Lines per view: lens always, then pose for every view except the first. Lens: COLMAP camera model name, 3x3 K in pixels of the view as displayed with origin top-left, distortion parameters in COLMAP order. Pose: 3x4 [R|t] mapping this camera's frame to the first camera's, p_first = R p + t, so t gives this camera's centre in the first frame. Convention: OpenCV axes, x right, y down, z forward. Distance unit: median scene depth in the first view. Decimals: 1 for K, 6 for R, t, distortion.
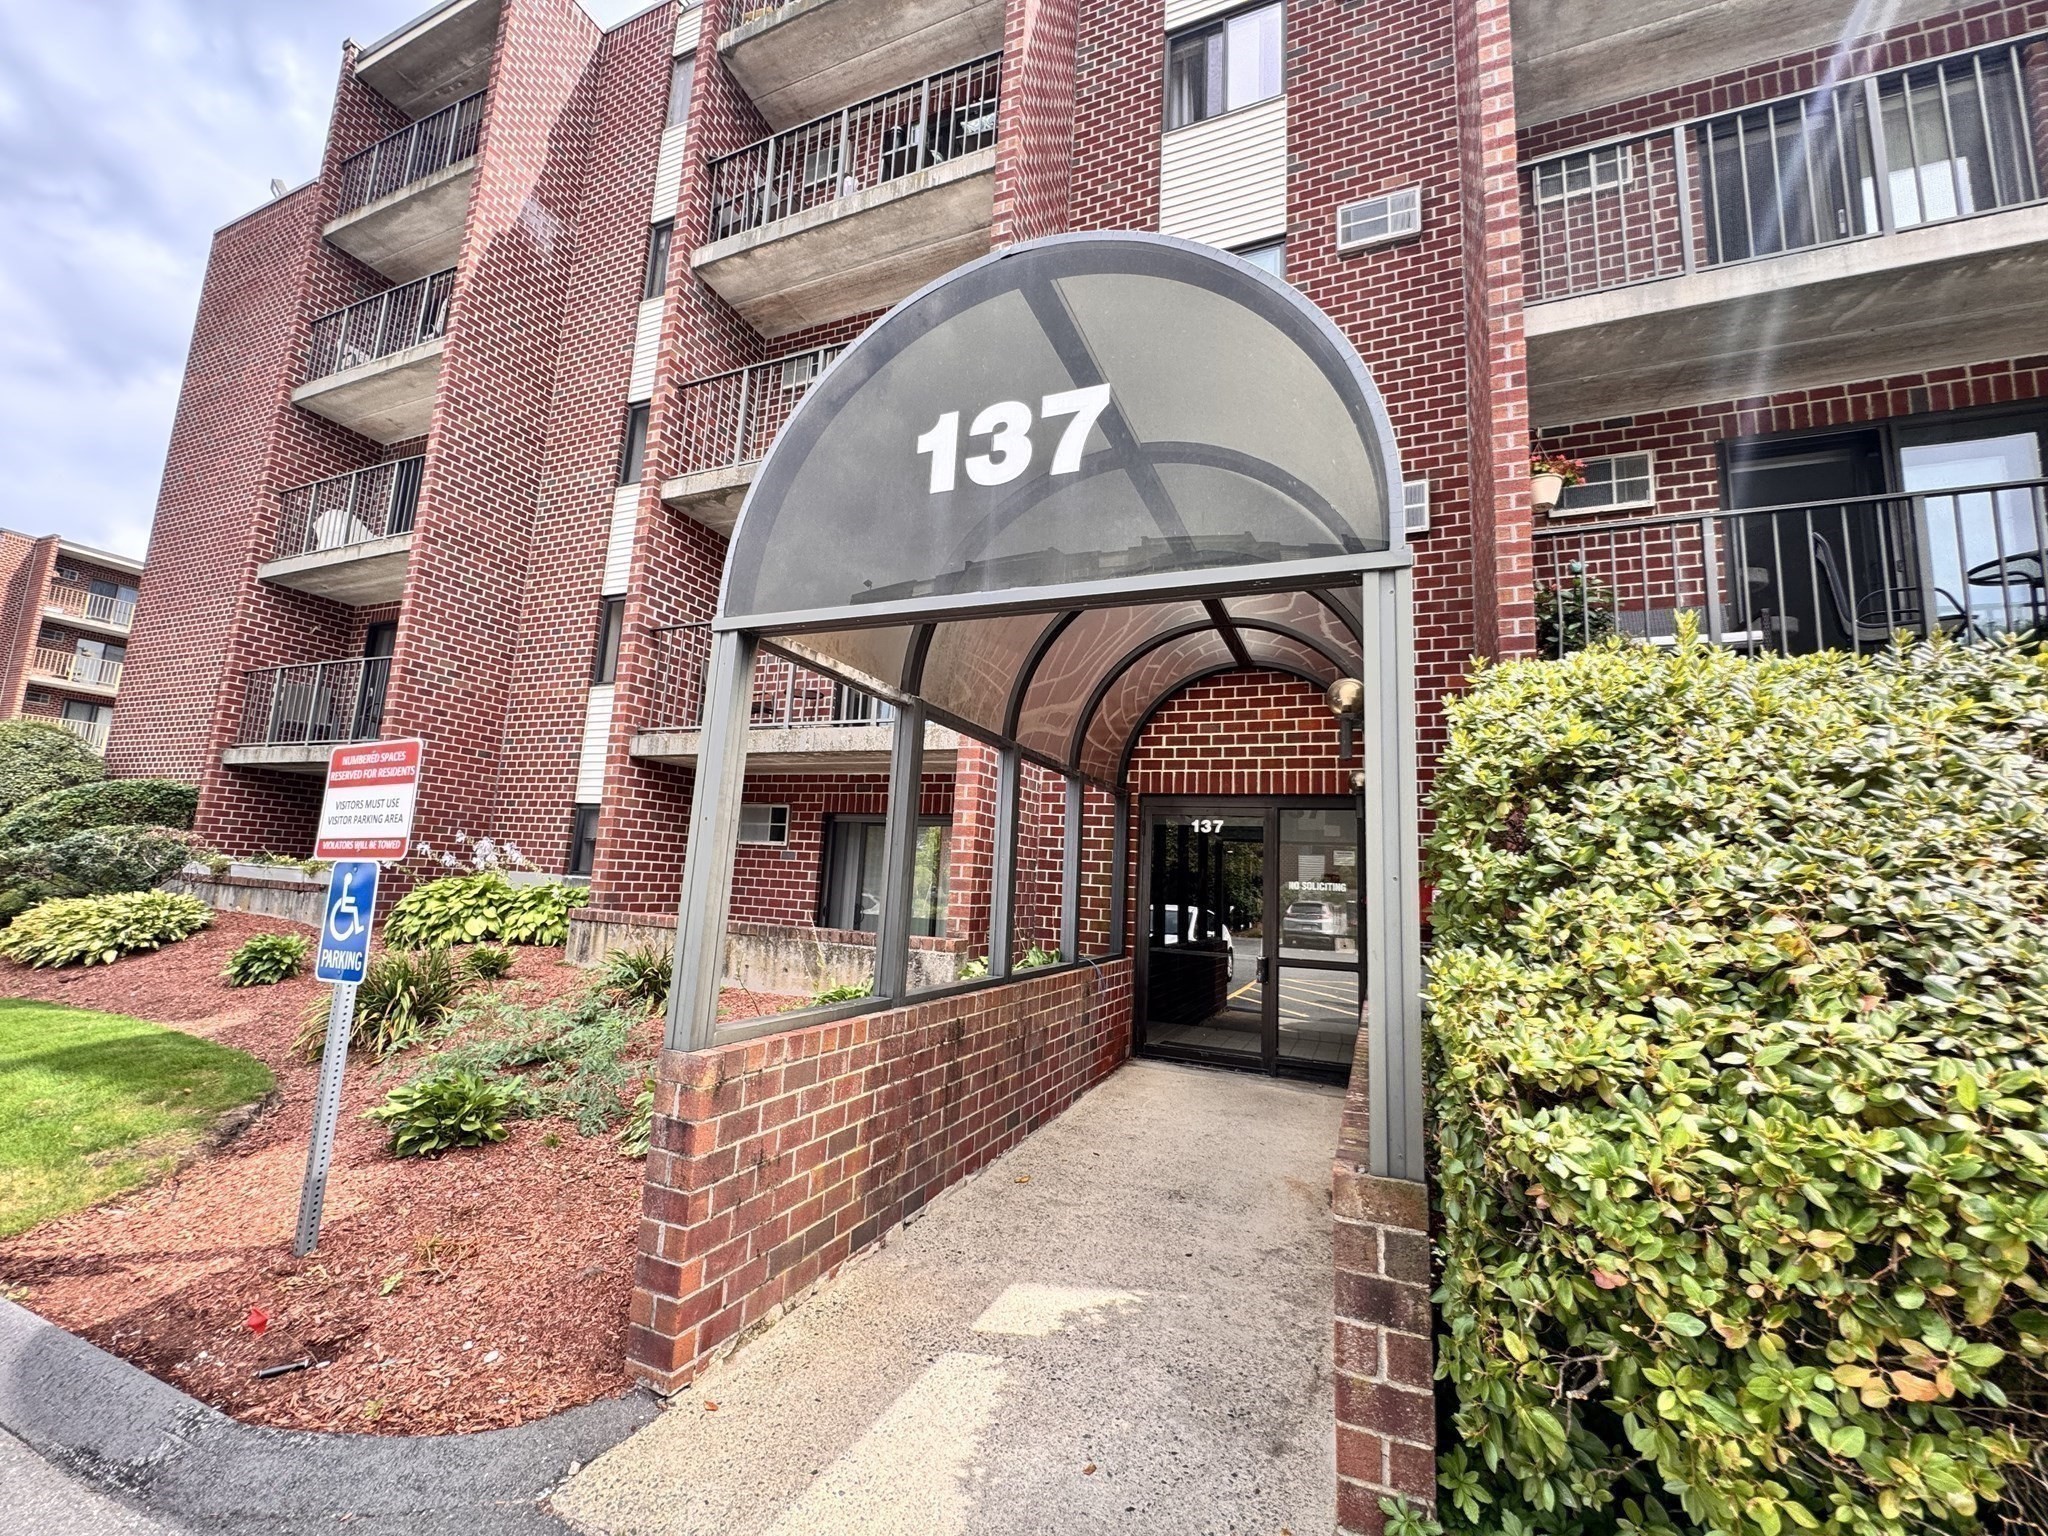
lens RADIAL K [[824.8, 0, 1020.8], [0, 824.8, 753.5], [0, 0, 1]] dist [0.001105, 0.000083]
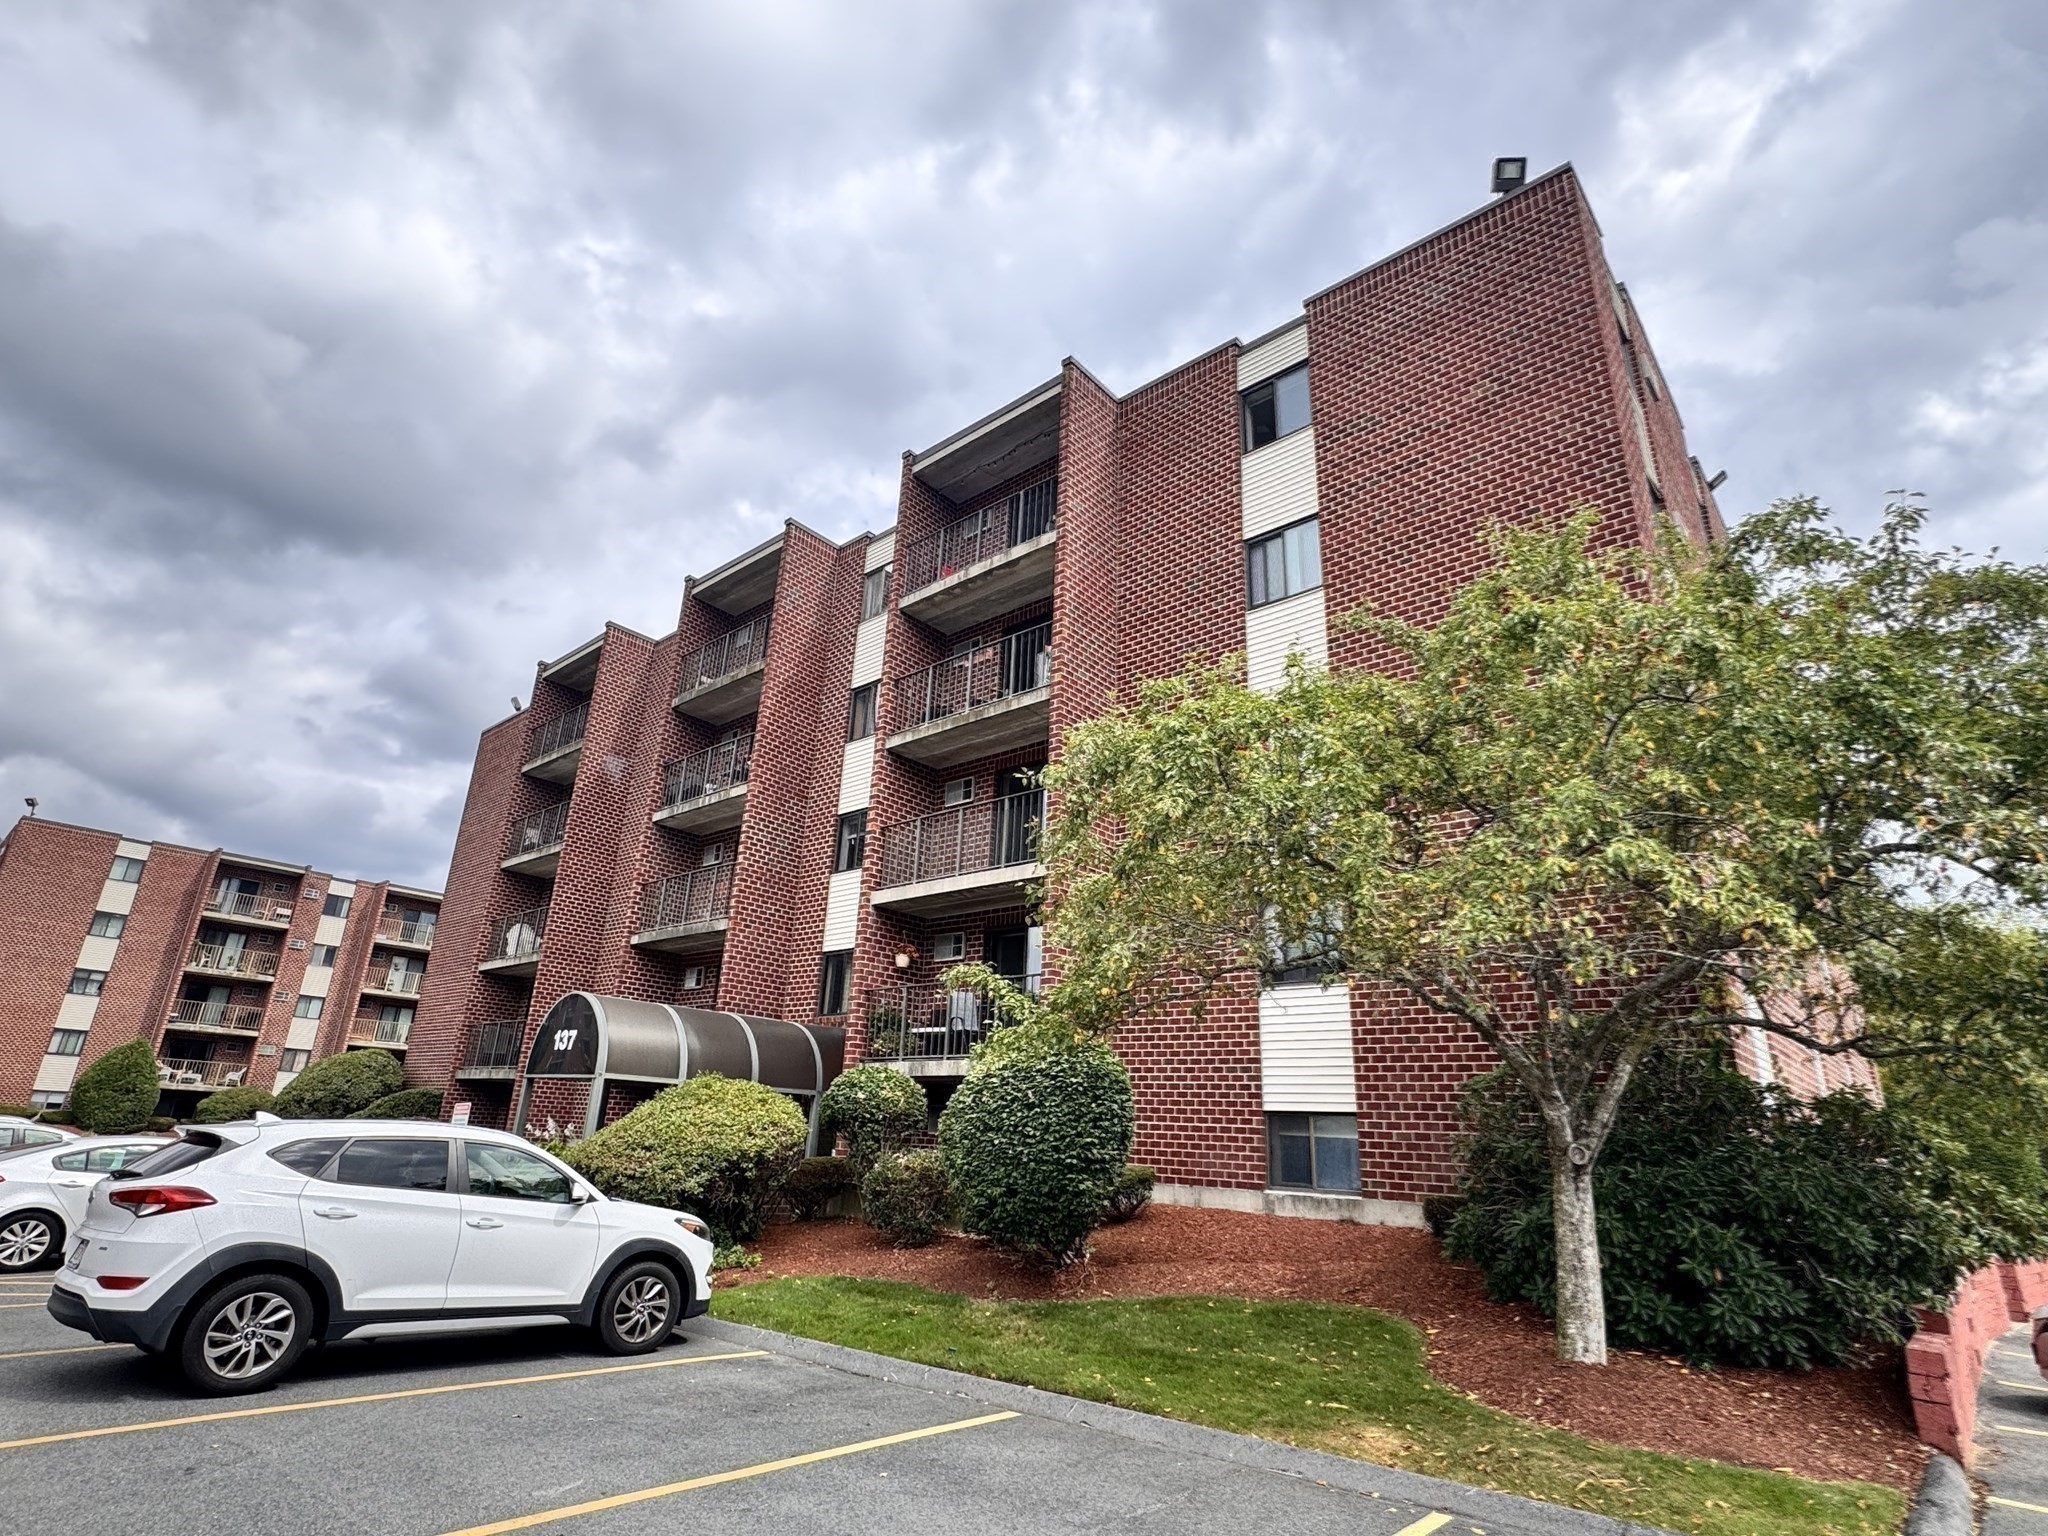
lens RADIAL K [[1037.7, 0, 1024.0], [0, 1037.7, 768.0], [0, 0, 1]] dist [-0.001108, -0.000081]
pose [[0.950457, -0.114722, -0.288912, 0.230148], [0.048147, 0.972521, -0.227781, -0.024039], [0.307105, 0.202586, 0.929863, -0.205776]]
